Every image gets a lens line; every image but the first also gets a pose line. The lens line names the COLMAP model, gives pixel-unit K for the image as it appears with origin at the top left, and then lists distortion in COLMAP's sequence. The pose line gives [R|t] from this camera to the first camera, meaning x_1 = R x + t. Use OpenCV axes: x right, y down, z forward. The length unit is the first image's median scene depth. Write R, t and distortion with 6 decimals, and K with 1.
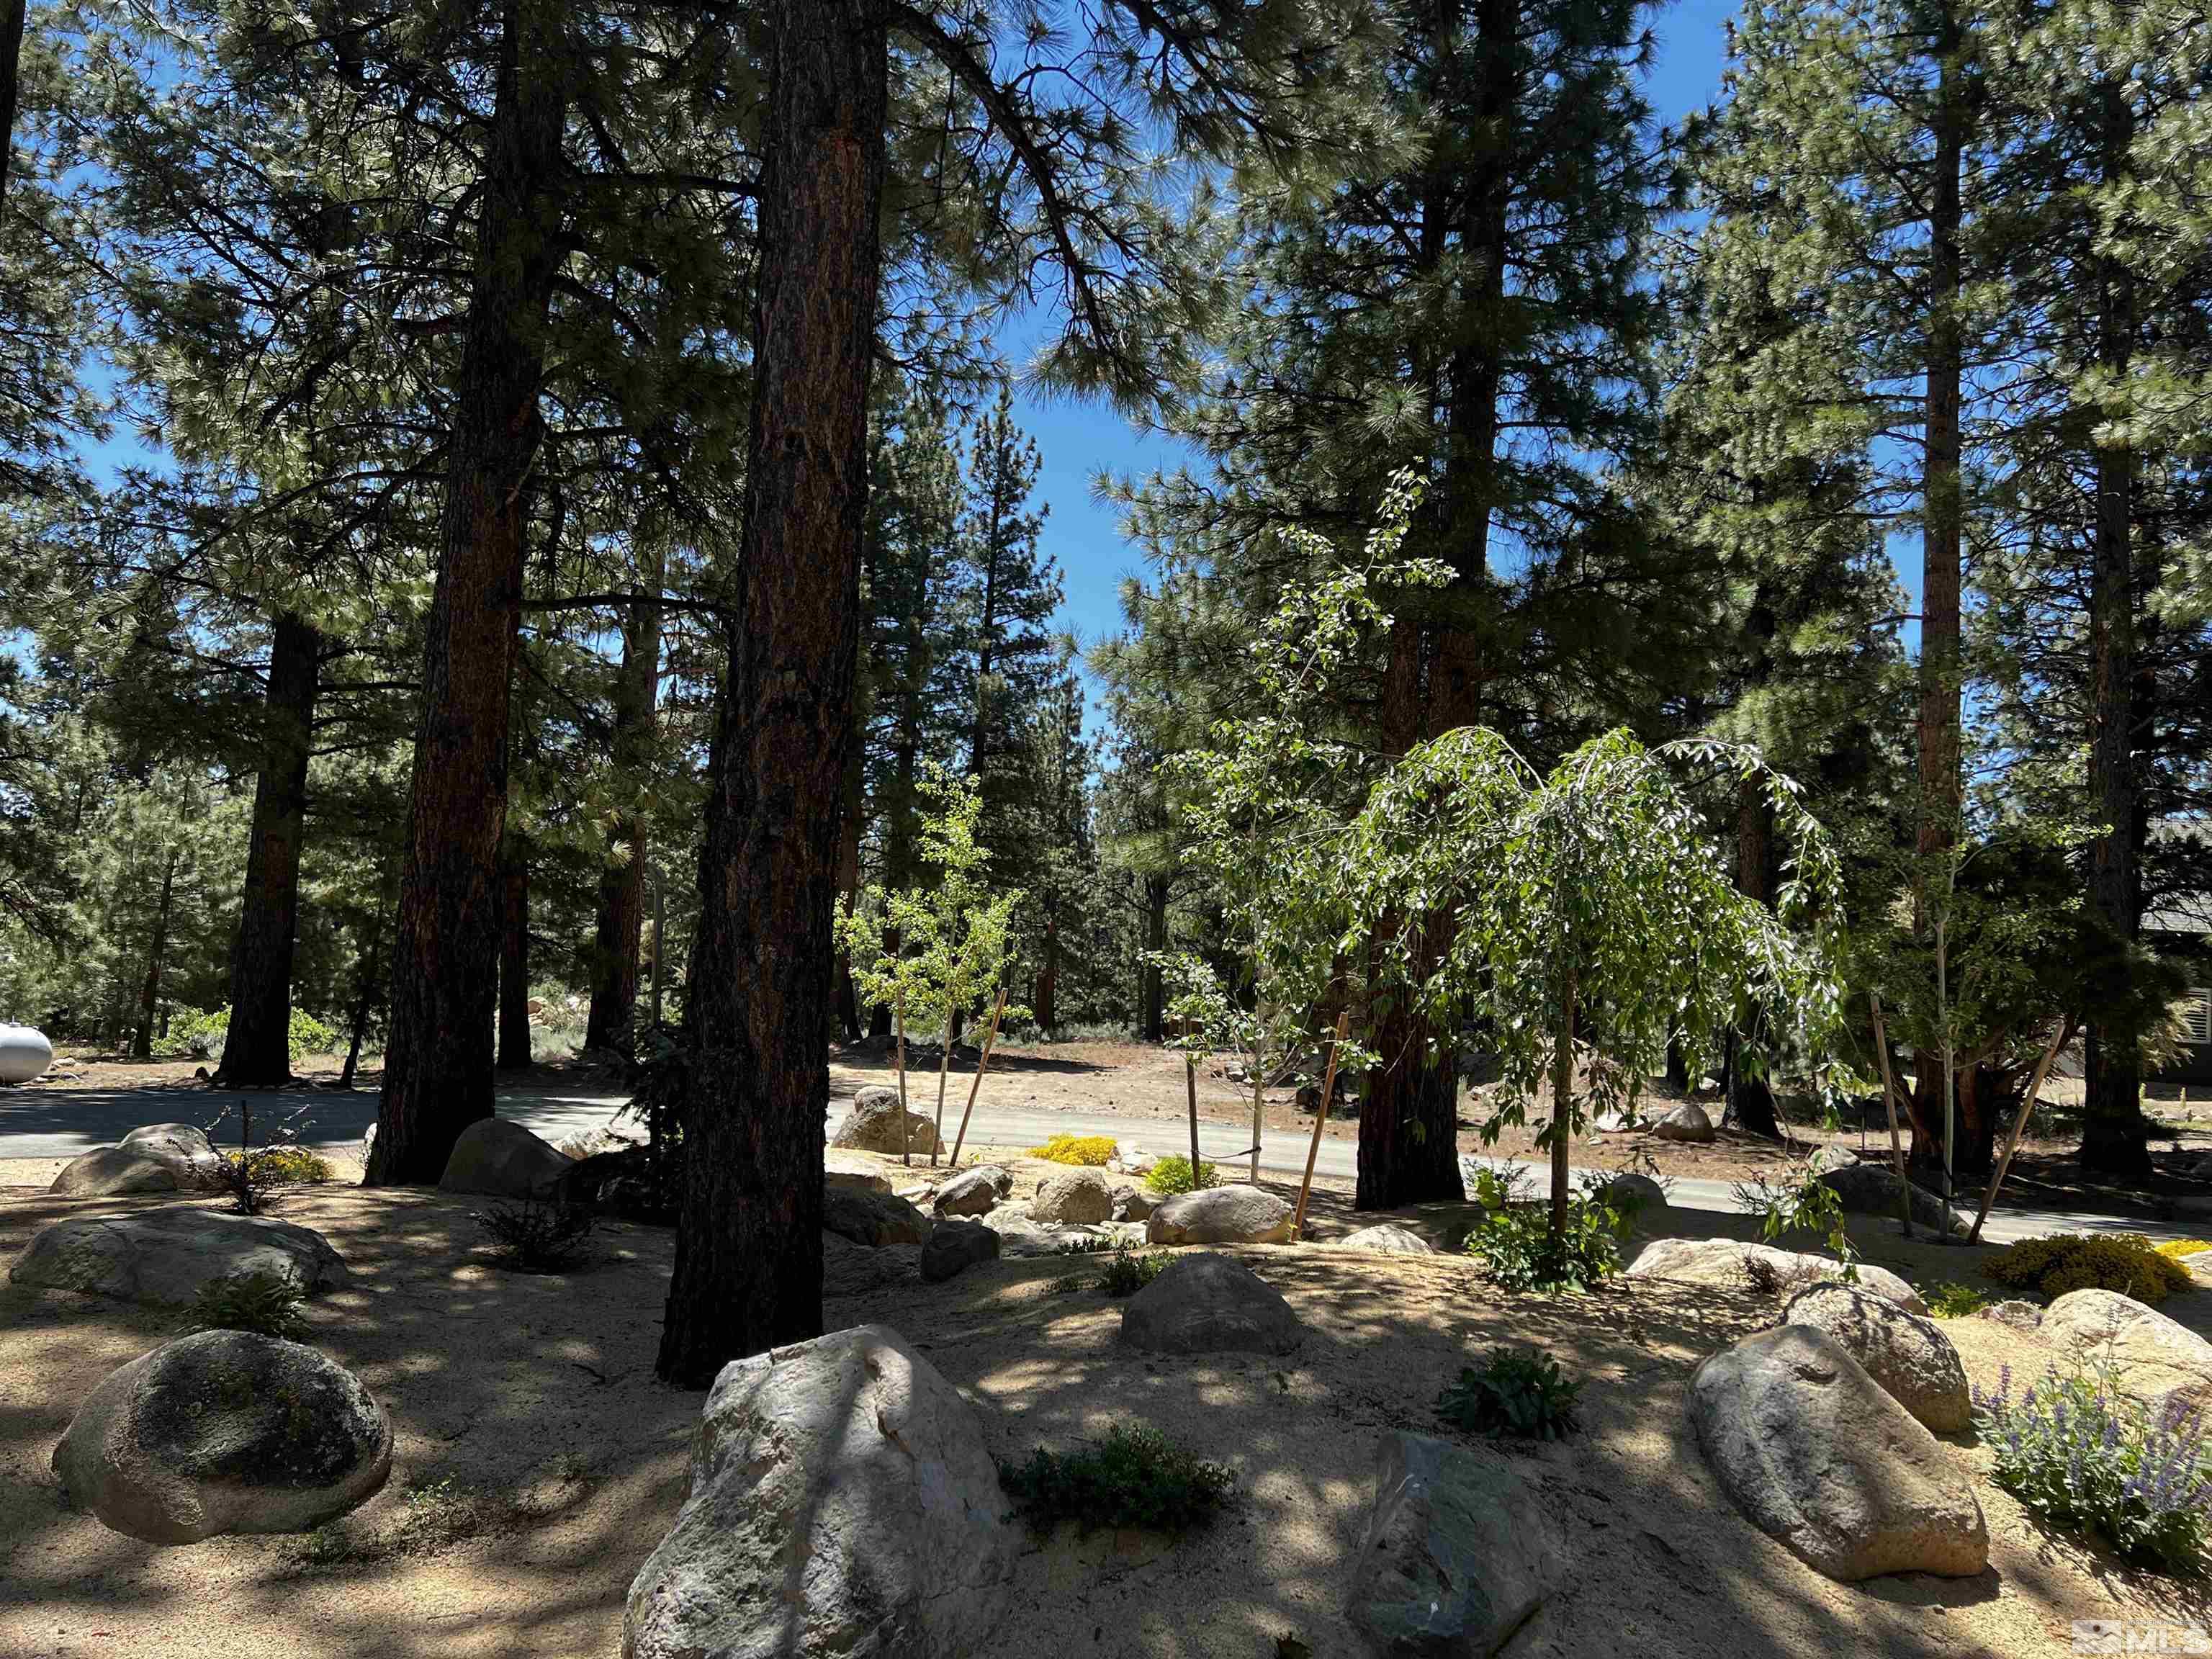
lens RADIAL K [[1646.8, 0, 1108.3], [0, 1646.8, 834.1], [0, 0, 1]] dist [0.064712, -0.077651]
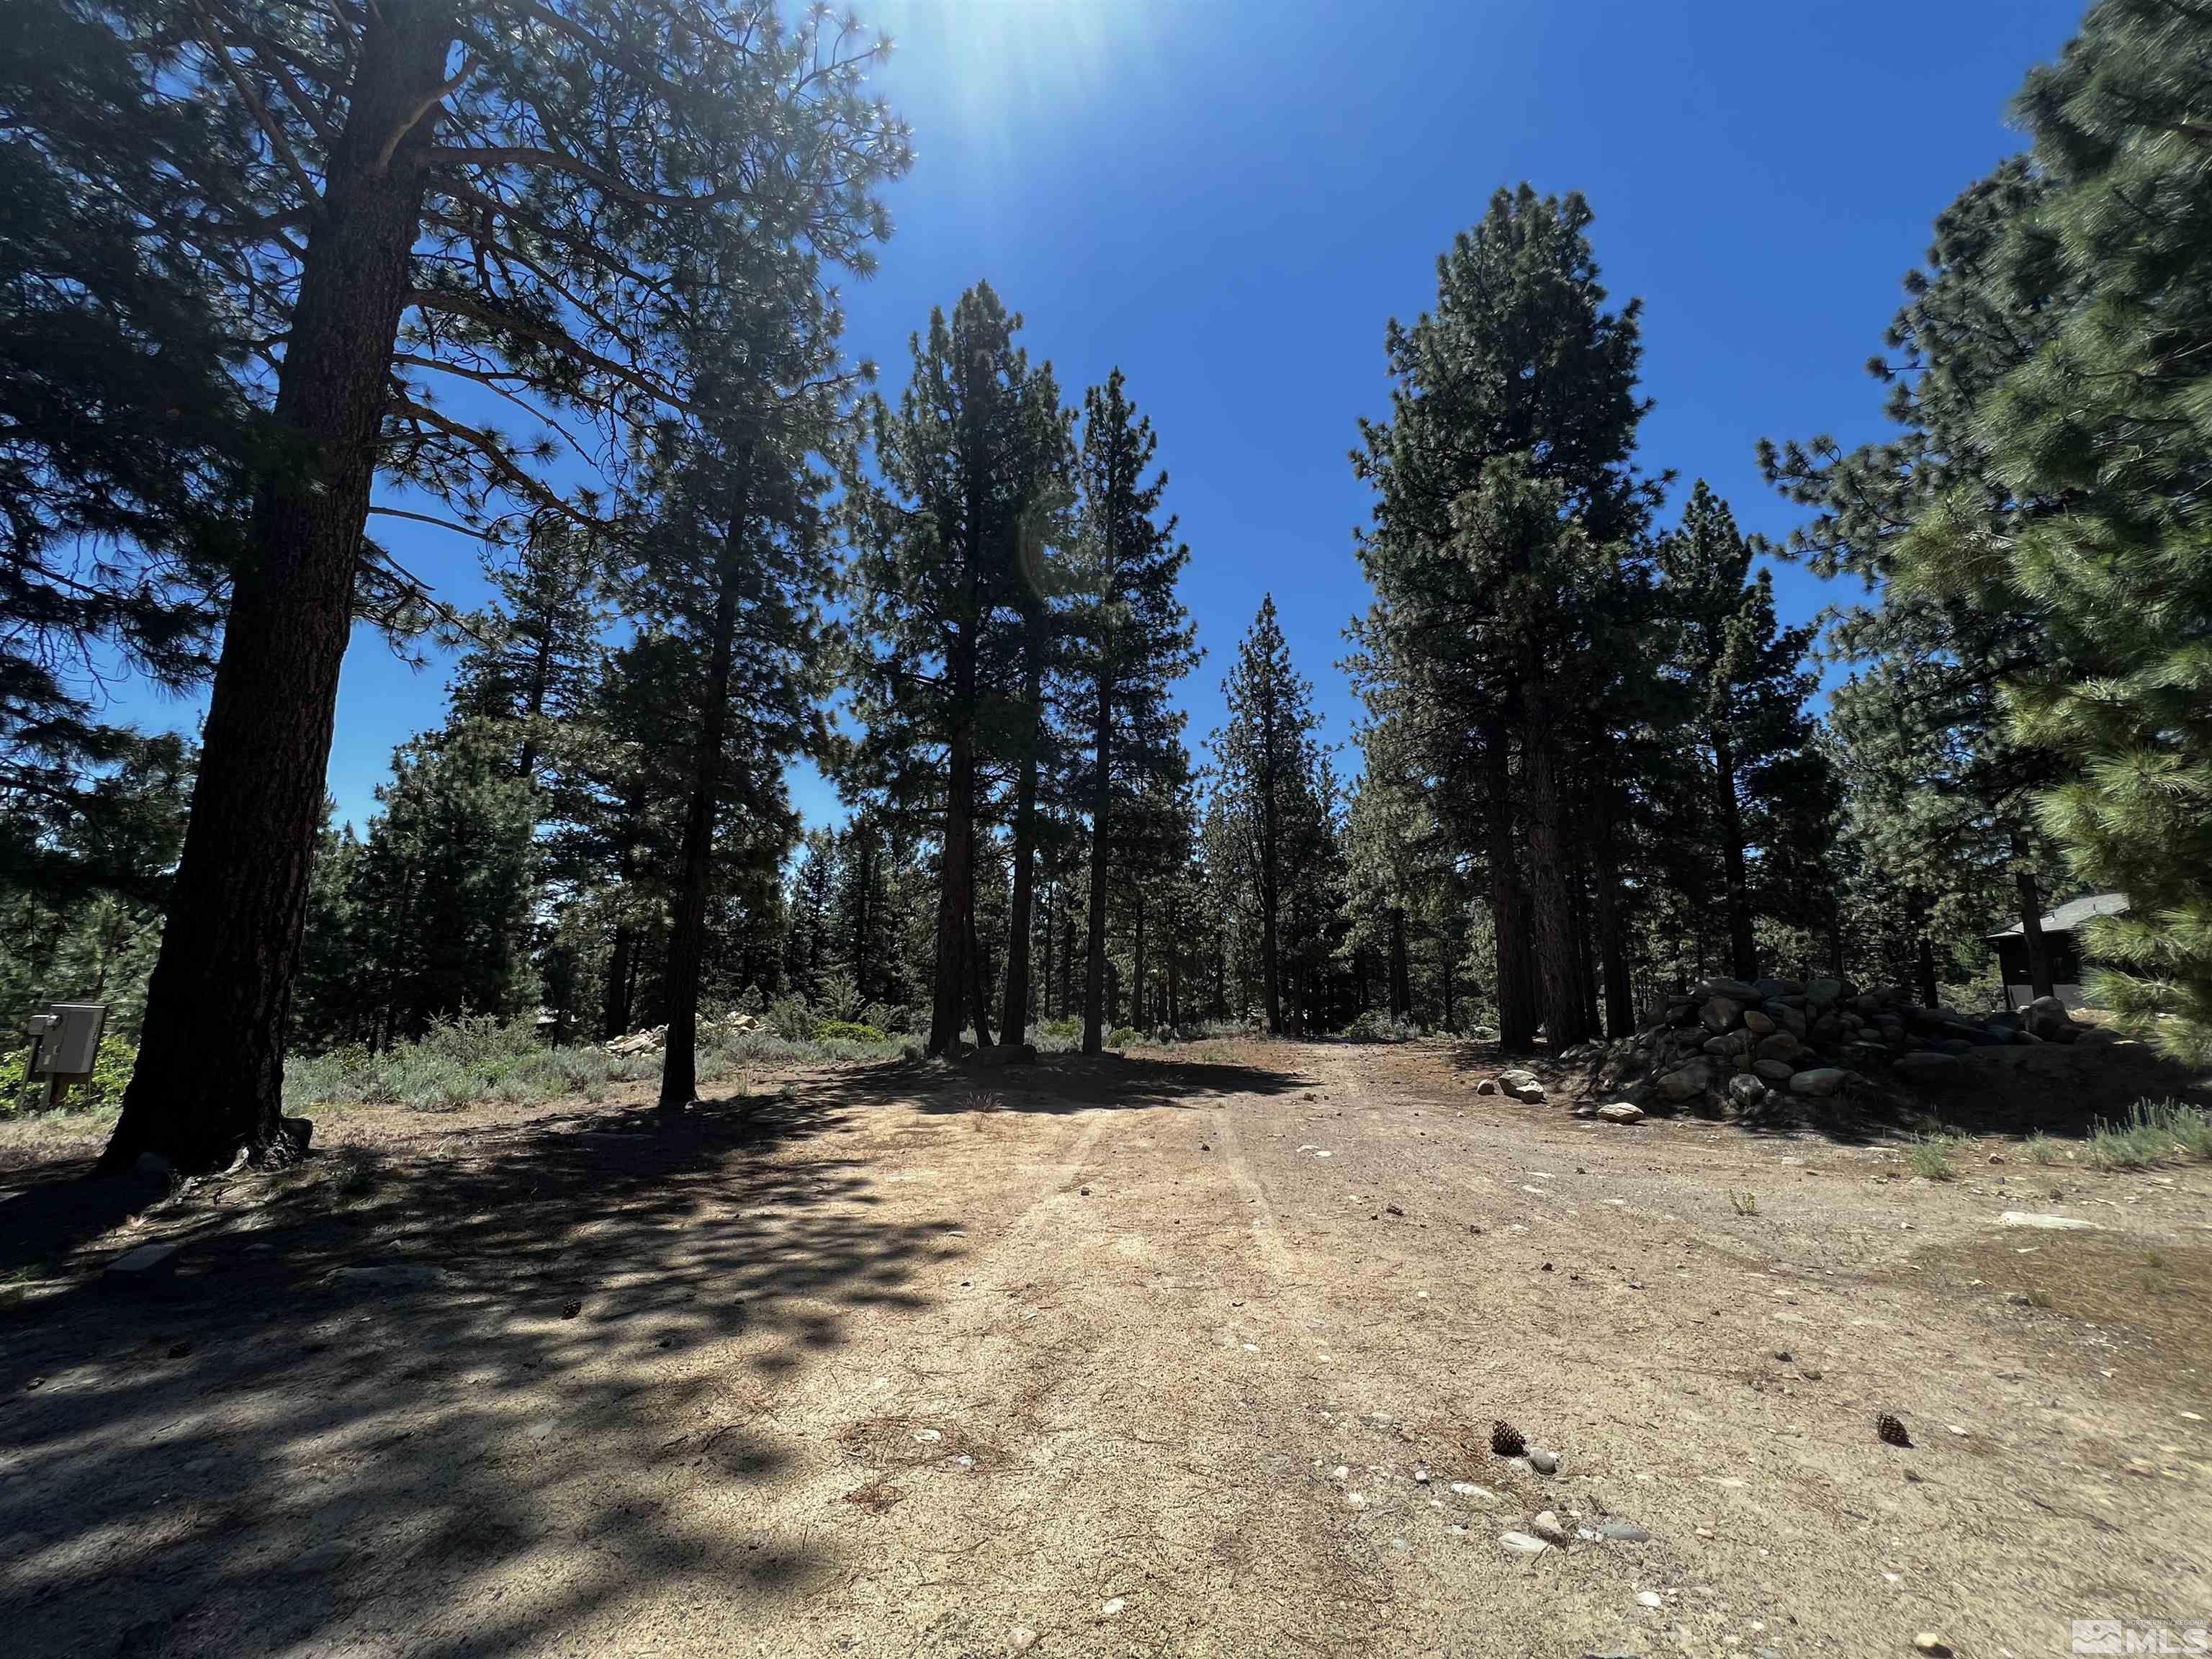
lens RADIAL K [[880.8, 0, 1100.8], [0, 880.8, 824.3], [0, 0, 1]] dist [-0.001443, 0.000436]
pose [[0.995858, -0.049966, -0.075956, -0.045254], [0.041617, 0.993302, -0.107792, 0.057710], [0.080833, 0.104184, 0.991268, 0.508309]]
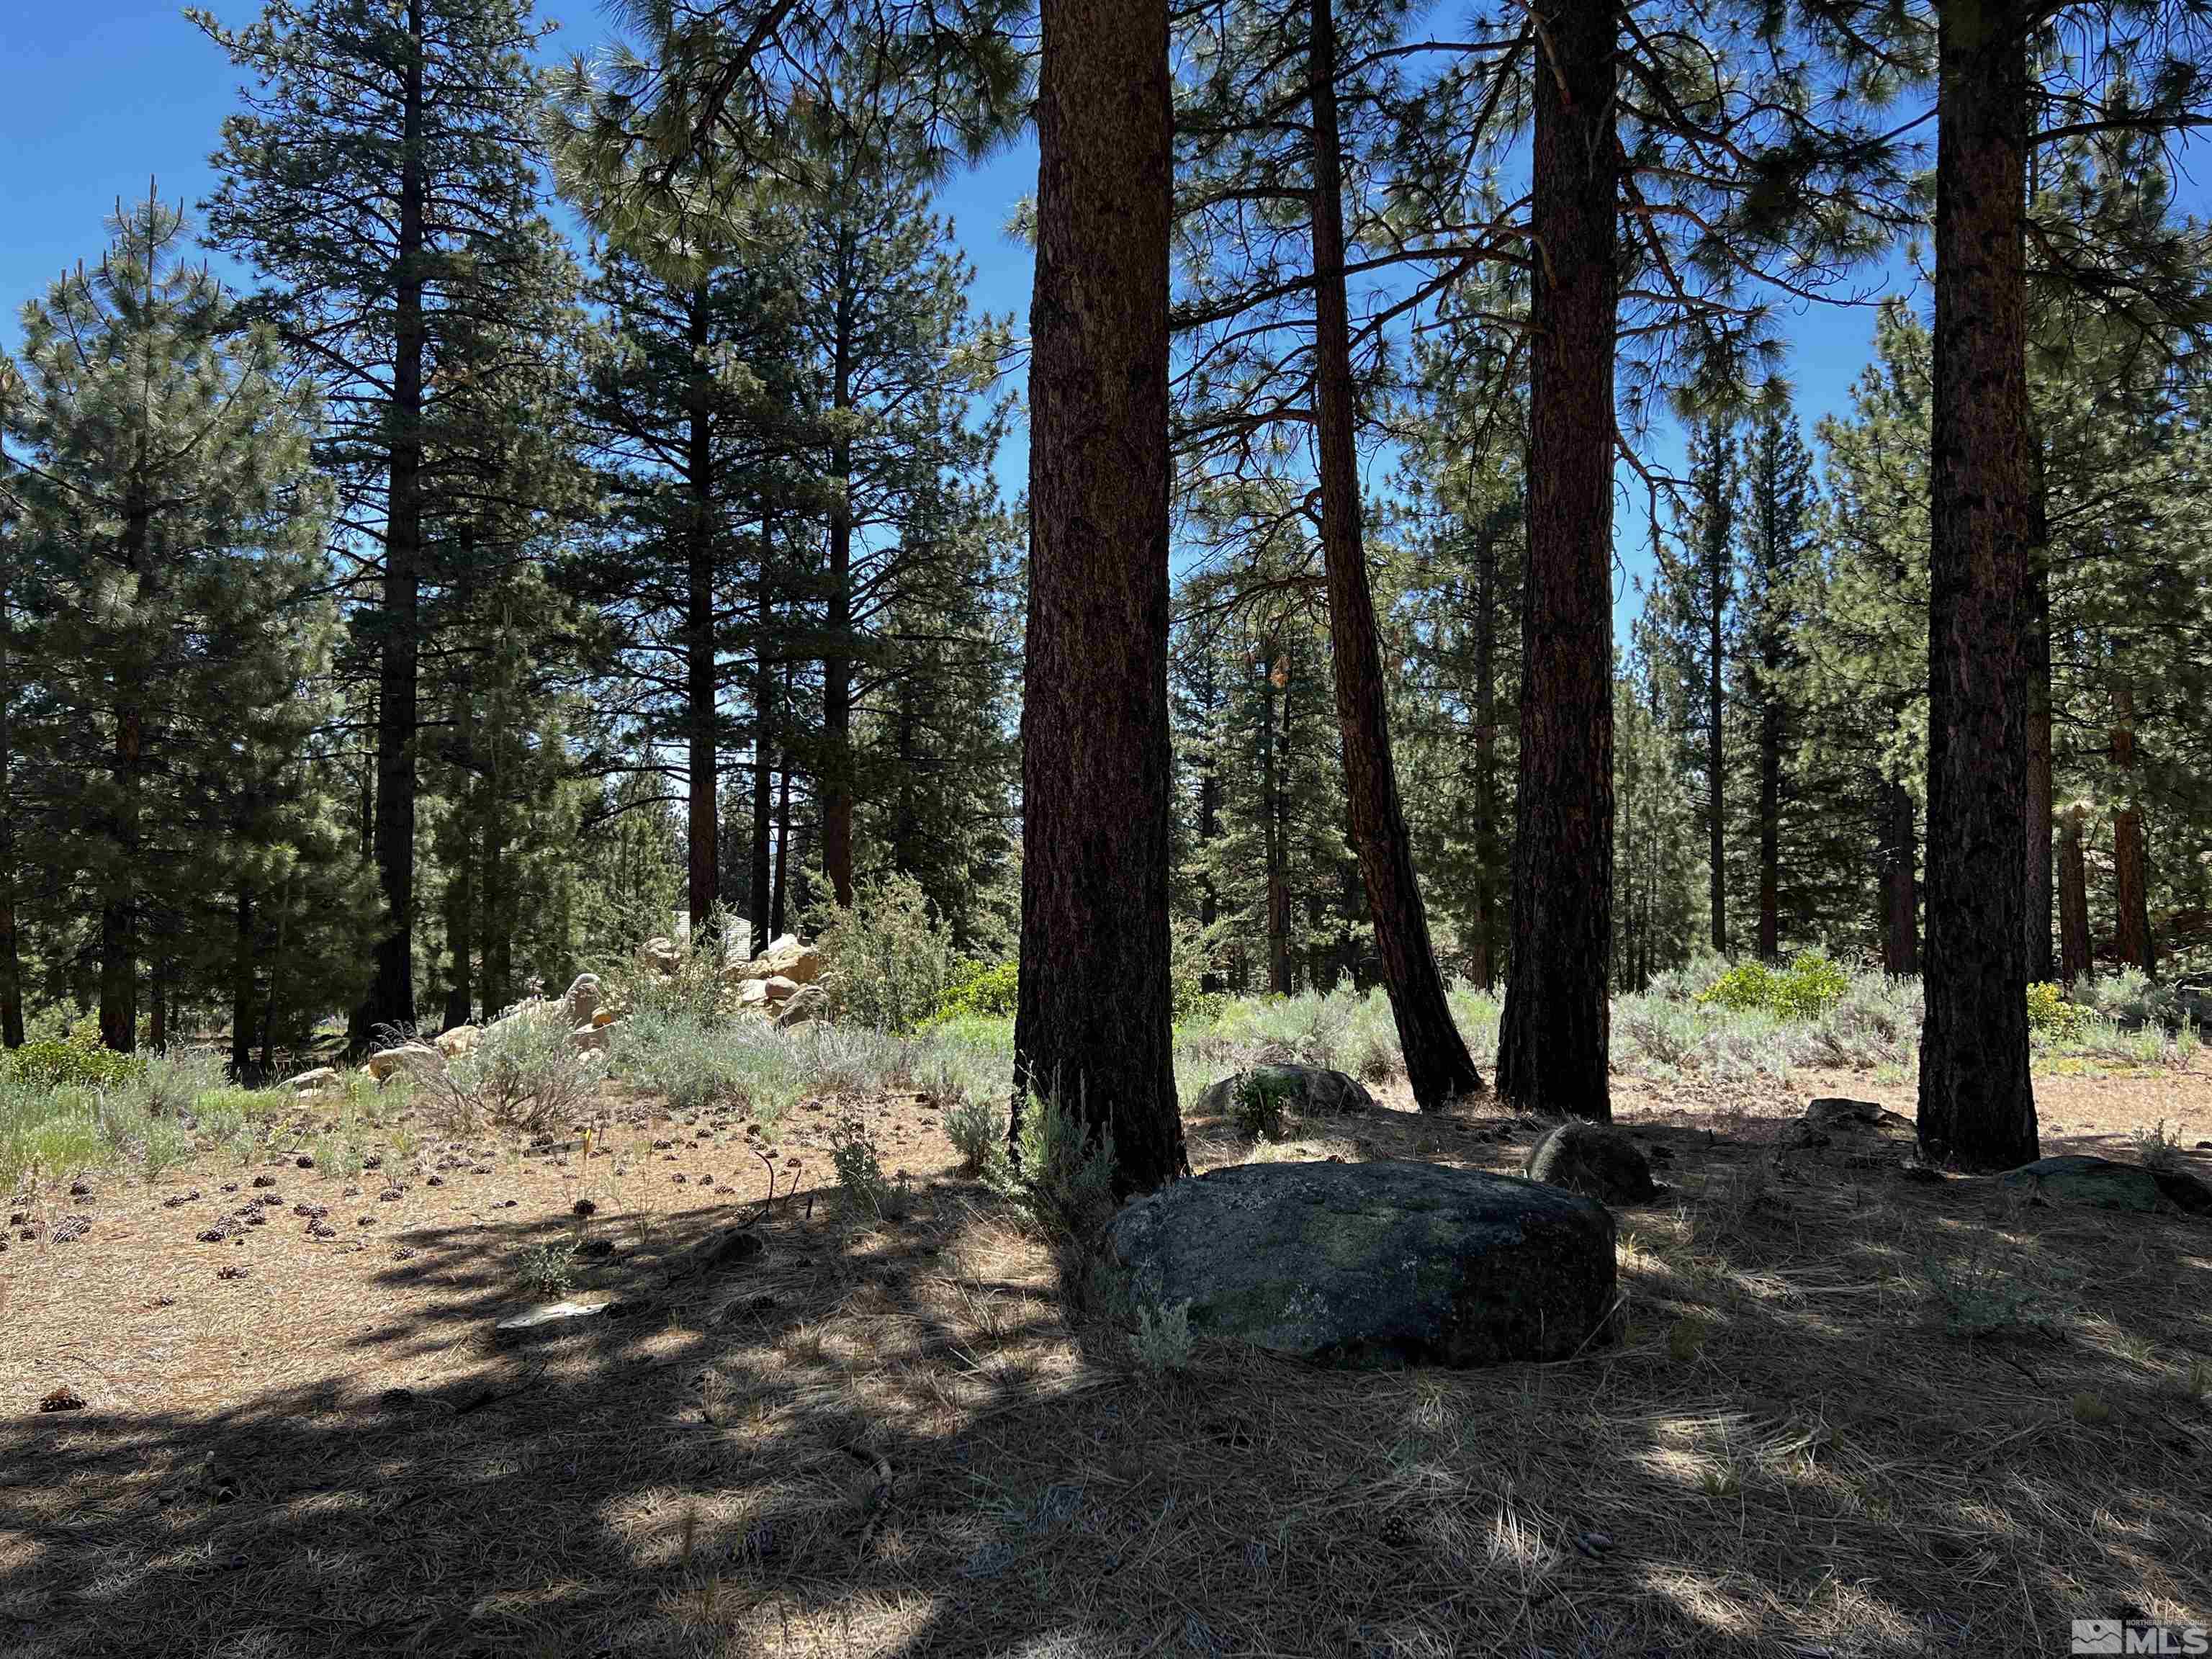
lens RADIAL K [[1646.8, 0, 1111.6], [0, 1646.8, 818.5], [0, 0, 1]] dist [0.064712, -0.077651]
pose [[0.878851, -0.070337, -0.471883, -0.084725], [0.082302, 0.996596, 0.004732, 0.086417], [0.469944, -0.042996, 0.881649, 0.787360]]
